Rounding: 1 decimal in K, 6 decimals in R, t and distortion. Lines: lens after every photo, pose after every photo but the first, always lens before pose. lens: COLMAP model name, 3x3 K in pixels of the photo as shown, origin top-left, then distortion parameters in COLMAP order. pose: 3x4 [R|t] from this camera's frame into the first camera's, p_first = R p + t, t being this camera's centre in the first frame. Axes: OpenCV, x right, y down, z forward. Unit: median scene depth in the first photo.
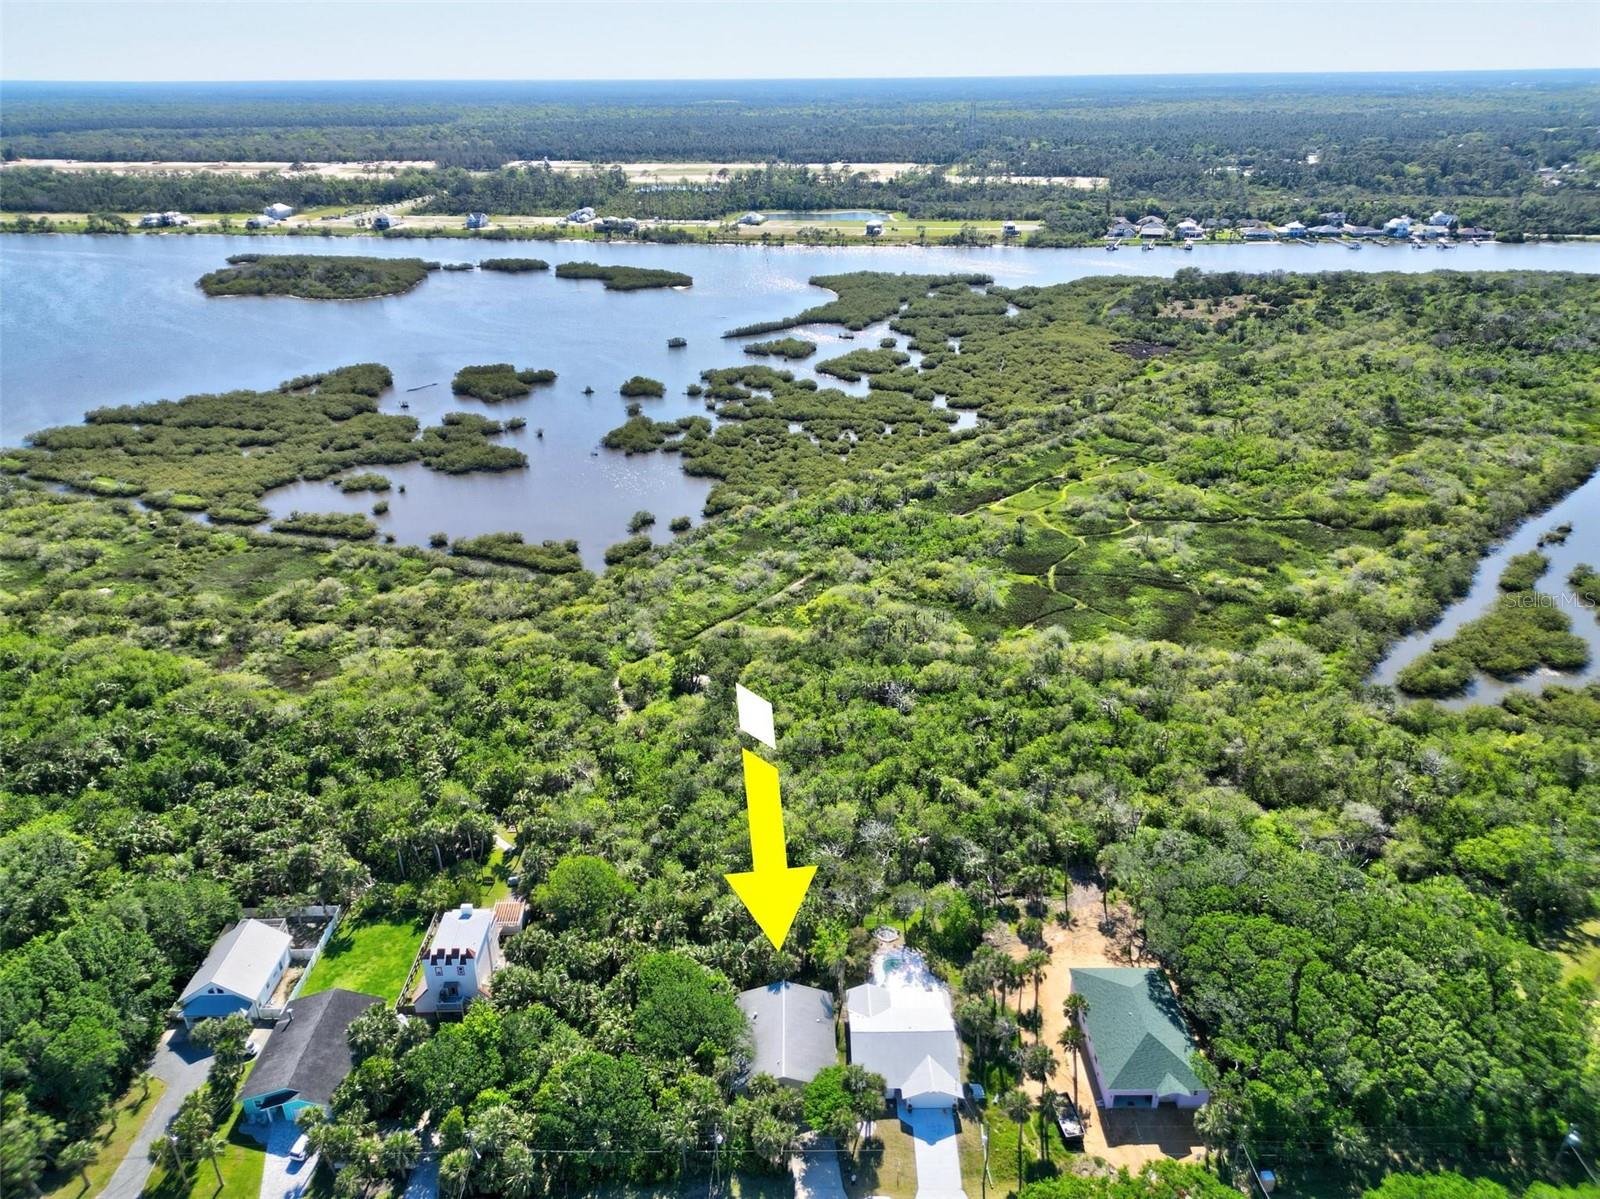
lens RADIAL K [[1109.3, 0, 797.4], [0, 1109.3, 602.5], [0, 0, 1]] dist [0.058657, -0.067645]
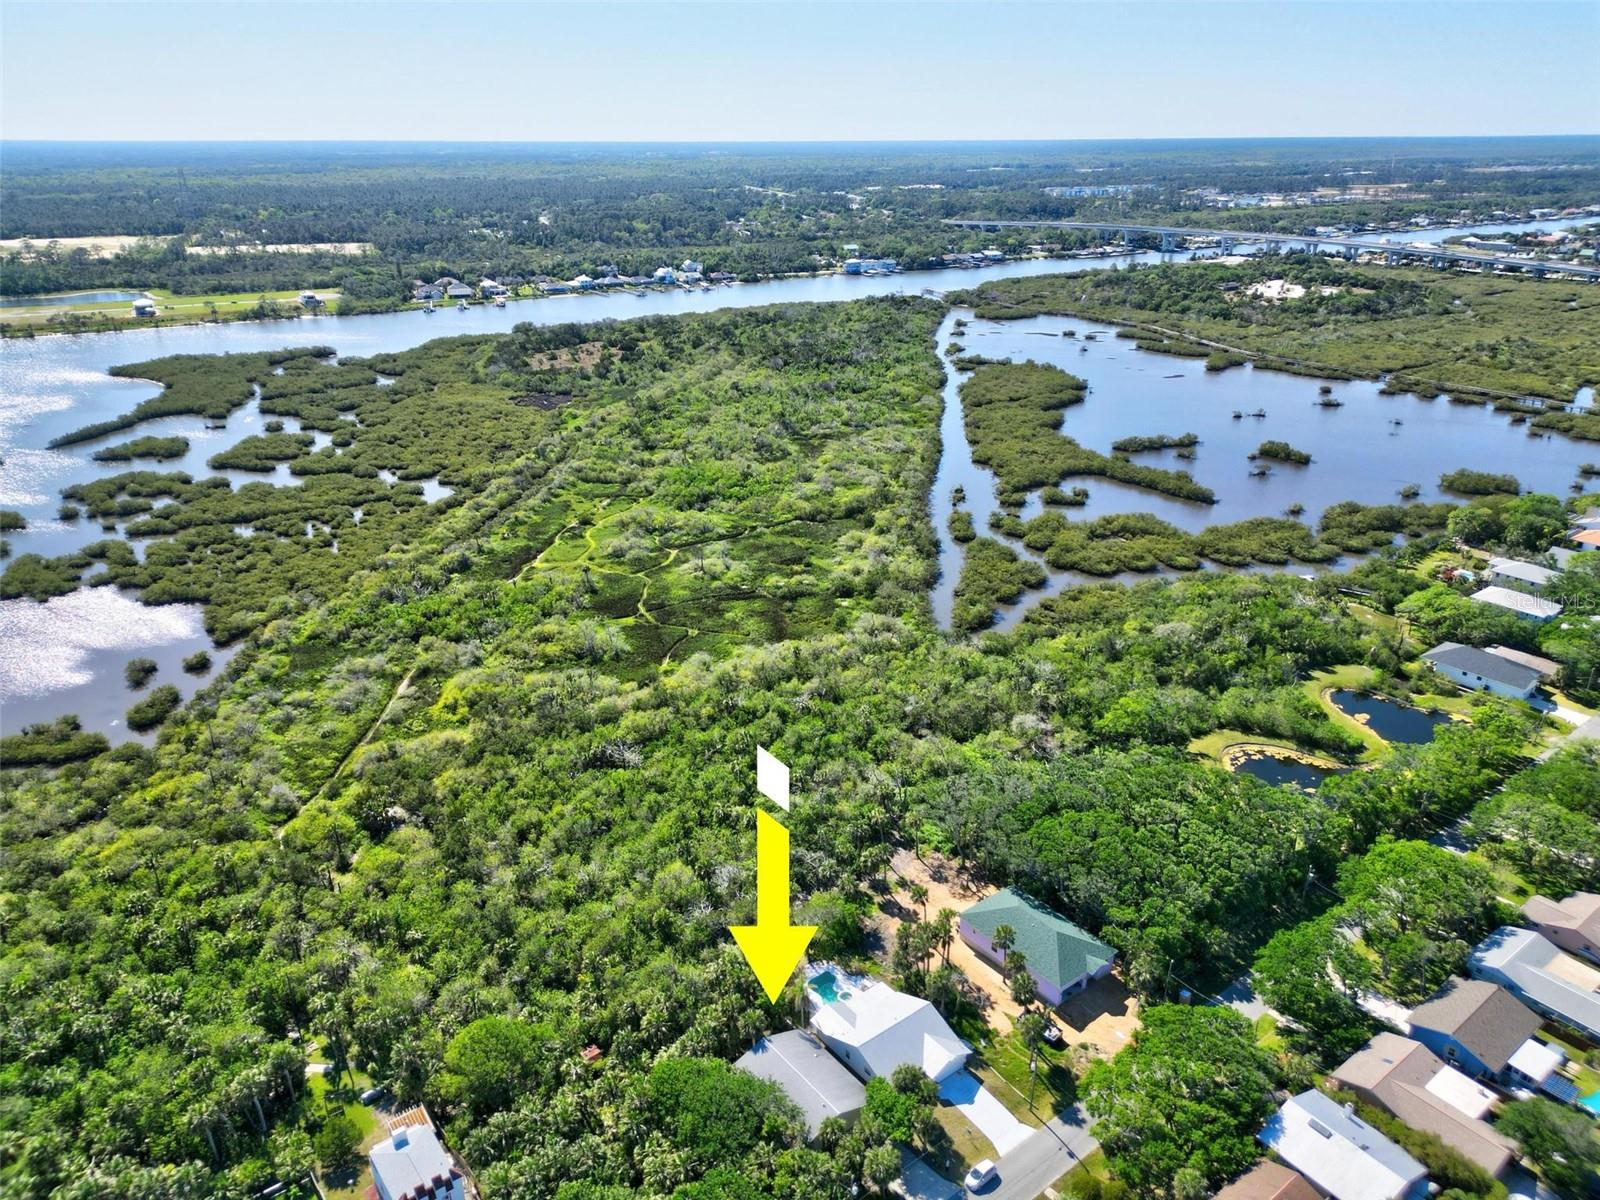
lens RADIAL K [[1109.3, 0, 806.4], [0, 1109.3, 592.9], [0, 0, 1]] dist [0.058657, -0.067645]
pose [[0.794074, -0.222220, 0.565743, -0.207174], [0.254483, 0.966814, 0.022566, -0.024068], [-0.551983, 0.126053, 0.824273, 0.054022]]
